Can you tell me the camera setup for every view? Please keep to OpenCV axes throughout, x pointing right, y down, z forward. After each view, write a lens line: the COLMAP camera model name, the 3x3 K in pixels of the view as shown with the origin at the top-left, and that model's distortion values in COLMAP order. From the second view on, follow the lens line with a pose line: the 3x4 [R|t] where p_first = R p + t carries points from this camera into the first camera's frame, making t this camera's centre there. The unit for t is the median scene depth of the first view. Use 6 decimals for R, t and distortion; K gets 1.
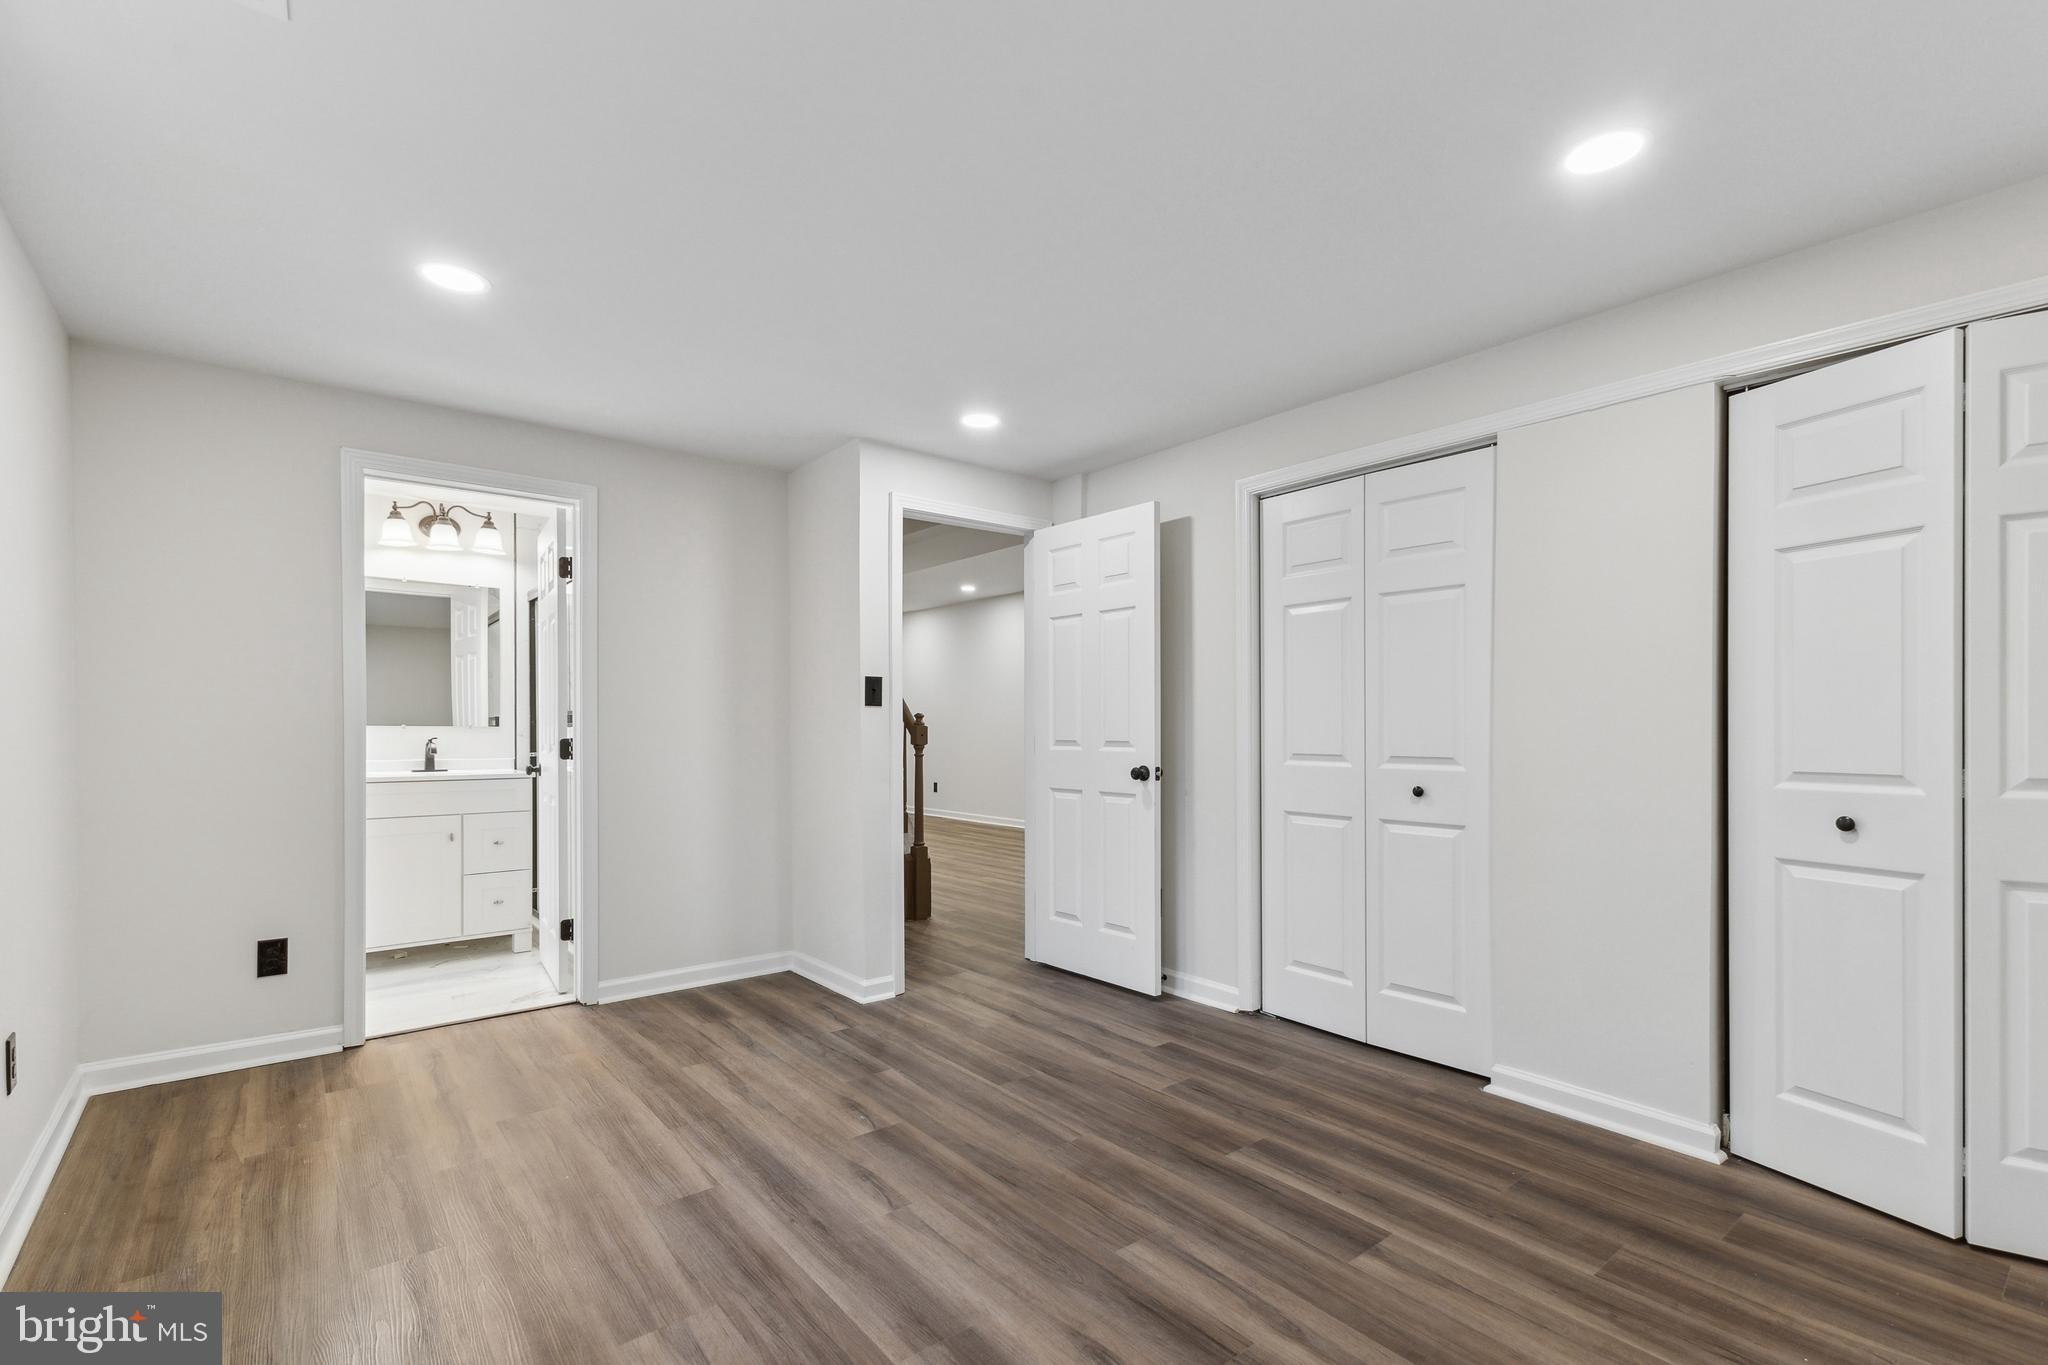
lens RADIAL K [[907.2, 0, 1034.0], [0, 907.2, 740.0], [0, 0, 1]] dist [0.004067, -0.000513]
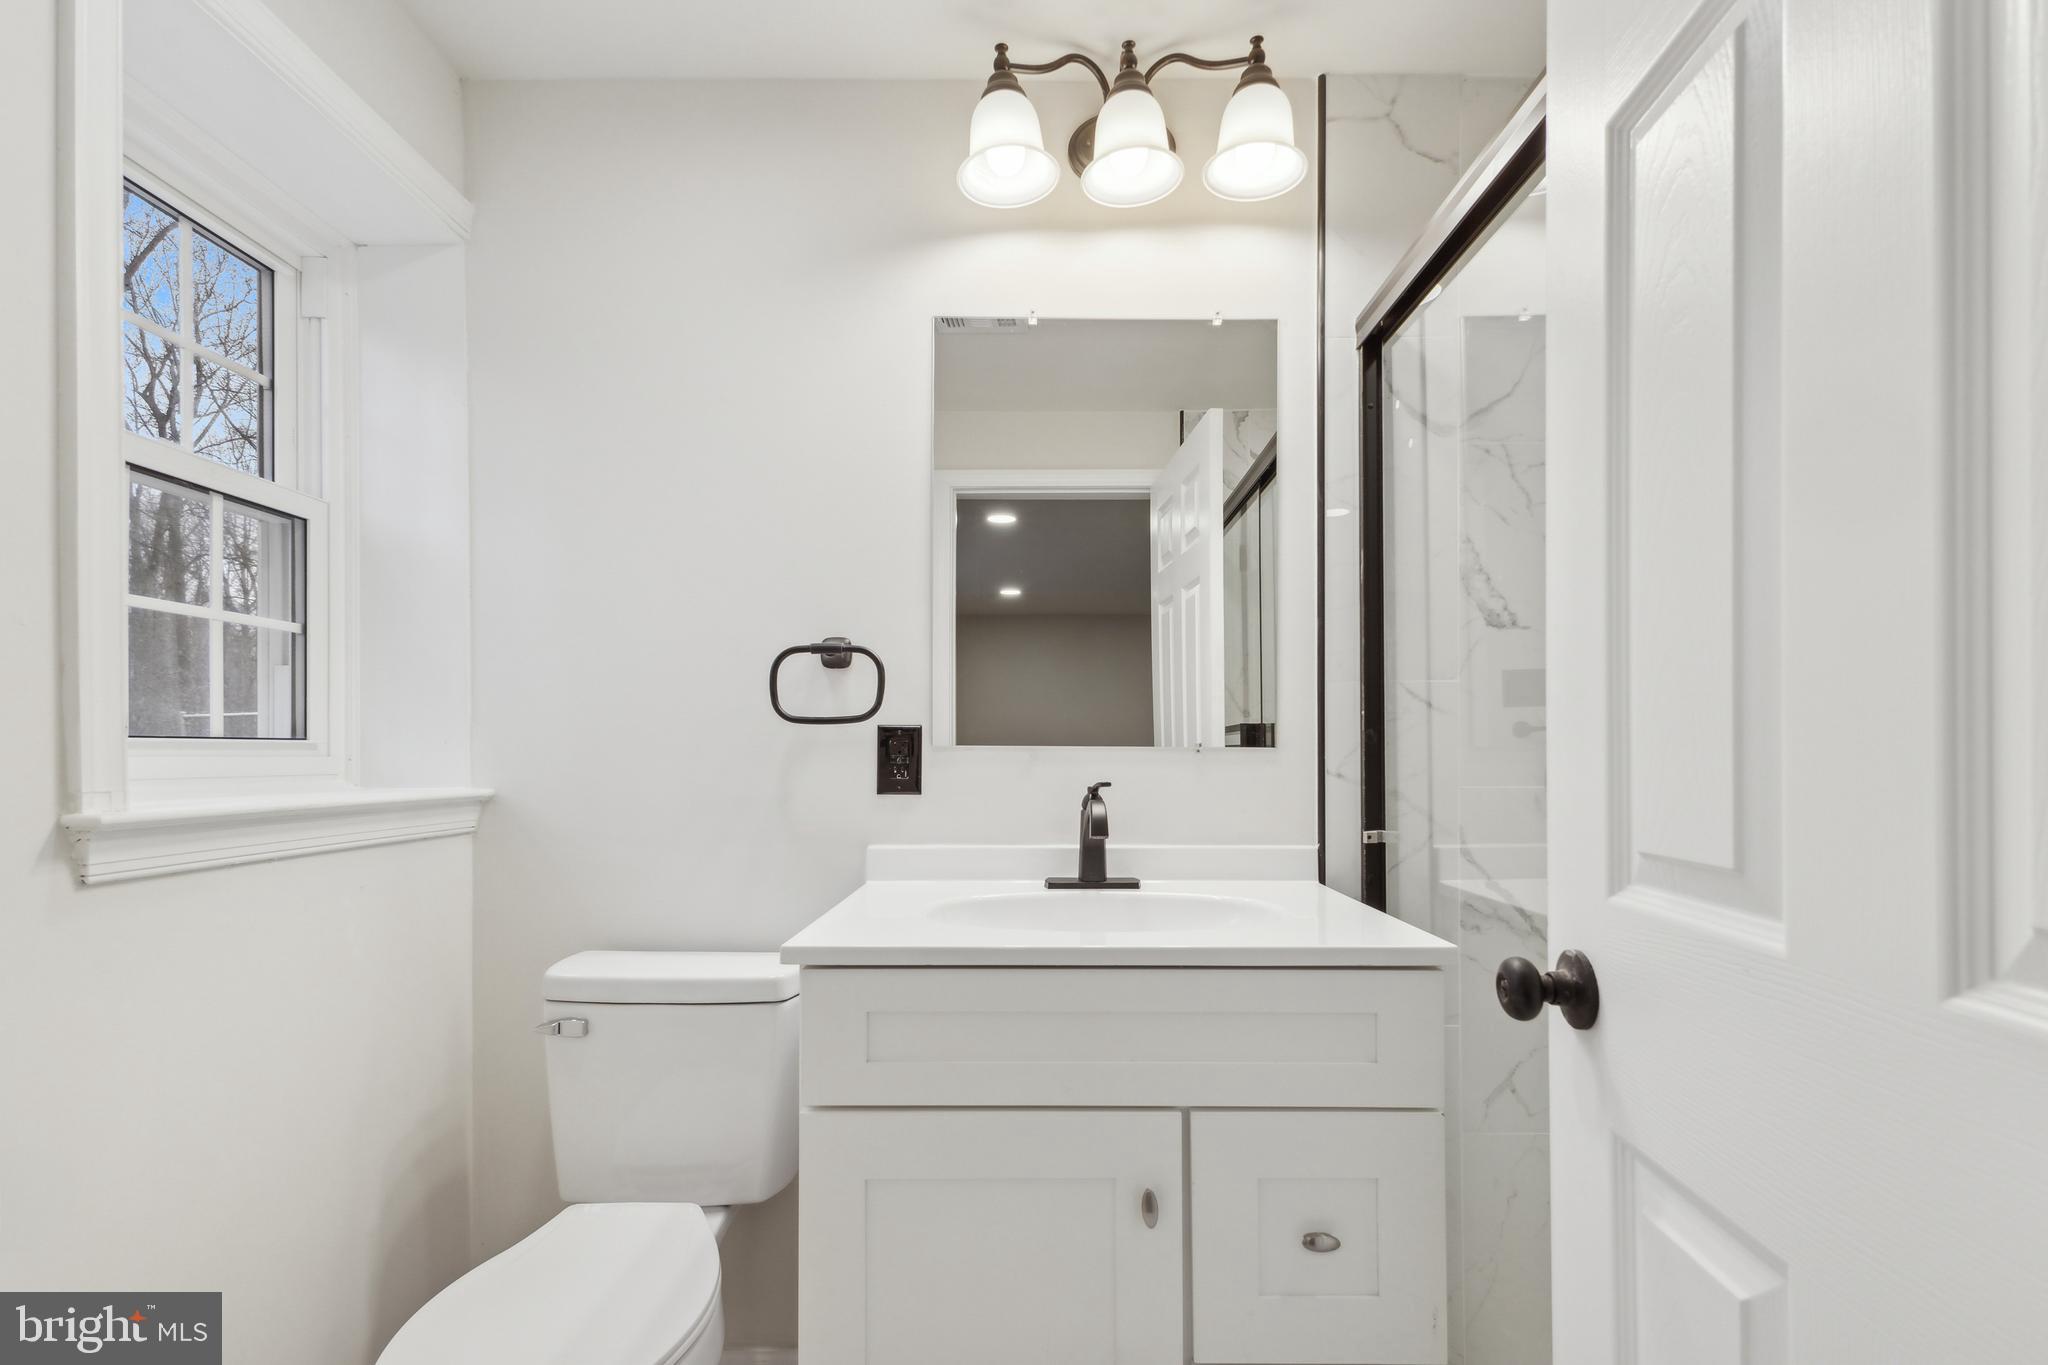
lens RADIAL K [[907.2, 0, 1042.2], [0, 907.2, 756.7], [0, 0, 1]] dist [0.004067, -0.000513]
pose [[0.770976, -0.002308, -0.636859, -0.758022], [-0.001143, 0.999987, -0.005008, -0.016483], [0.636863, 0.004589, 0.770964, 1.184273]]
